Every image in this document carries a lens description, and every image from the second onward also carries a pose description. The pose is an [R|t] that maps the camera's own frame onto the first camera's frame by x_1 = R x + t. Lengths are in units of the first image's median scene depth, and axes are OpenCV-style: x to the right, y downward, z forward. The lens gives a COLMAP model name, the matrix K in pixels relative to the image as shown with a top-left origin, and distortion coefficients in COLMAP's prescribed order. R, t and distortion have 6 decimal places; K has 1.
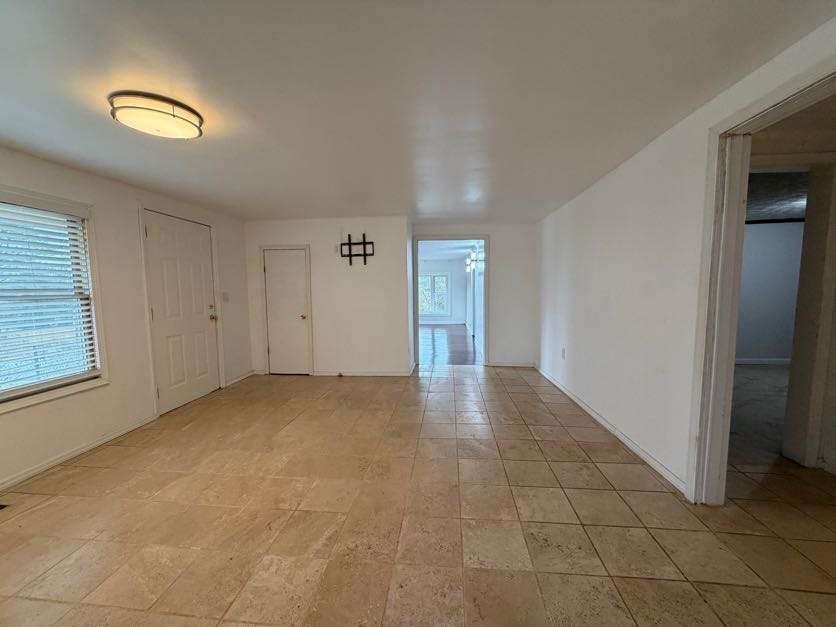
lens RADIAL K [[331.0, 0, 414.8], [0, 331.0, 314.0], [0, 0, 1]] dist [-0.000770, -0.000212]
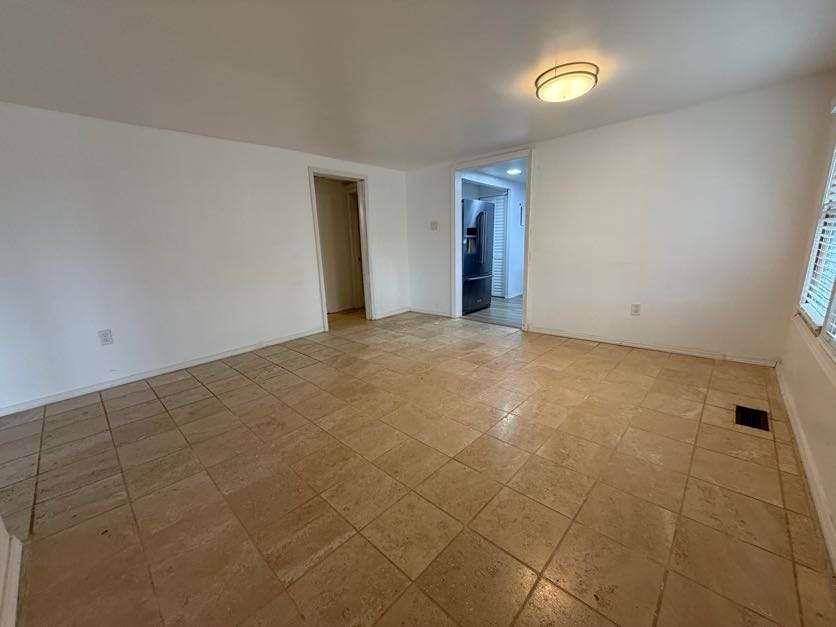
lens RADIAL K [[331.0, 0, 414.8], [0, 331.0, 314.0], [0, 0, 1]] dist [-0.000770, -0.000212]
pose [[-0.788037, -0.087675, 0.609353, -0.557581], [0.097811, 0.959403, 0.264534, -0.058506], [-0.607808, 0.268064, -0.747470, 1.217857]]
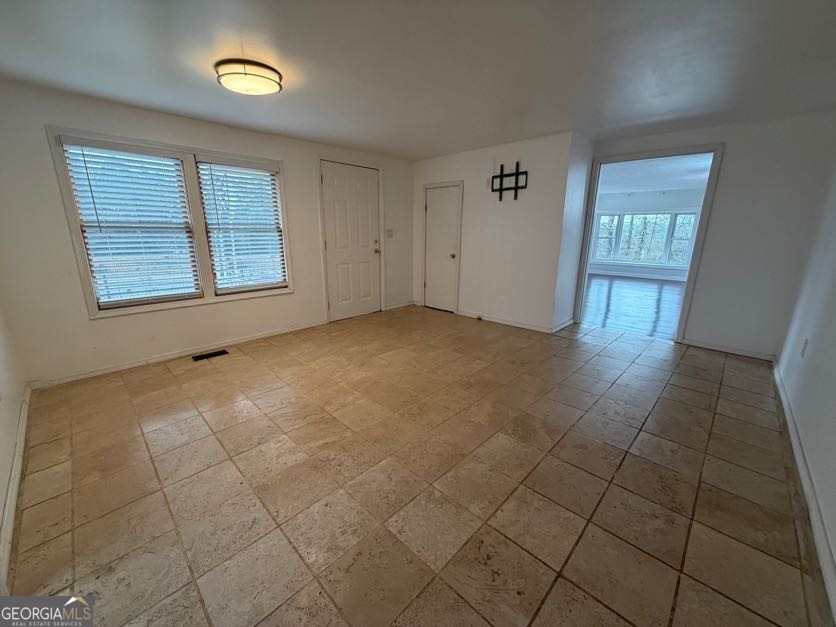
lens RADIAL K [[331.0, 0, 414.8], [0, 331.0, 314.0], [0, 0, 1]] dist [-0.000770, -0.000212]
pose [[0.781242, 0.169103, -0.600886, 0.279131], [-0.063684, 0.979176, 0.192764, -0.006457], [0.620971, -0.112329, 0.775743, 0.156581]]
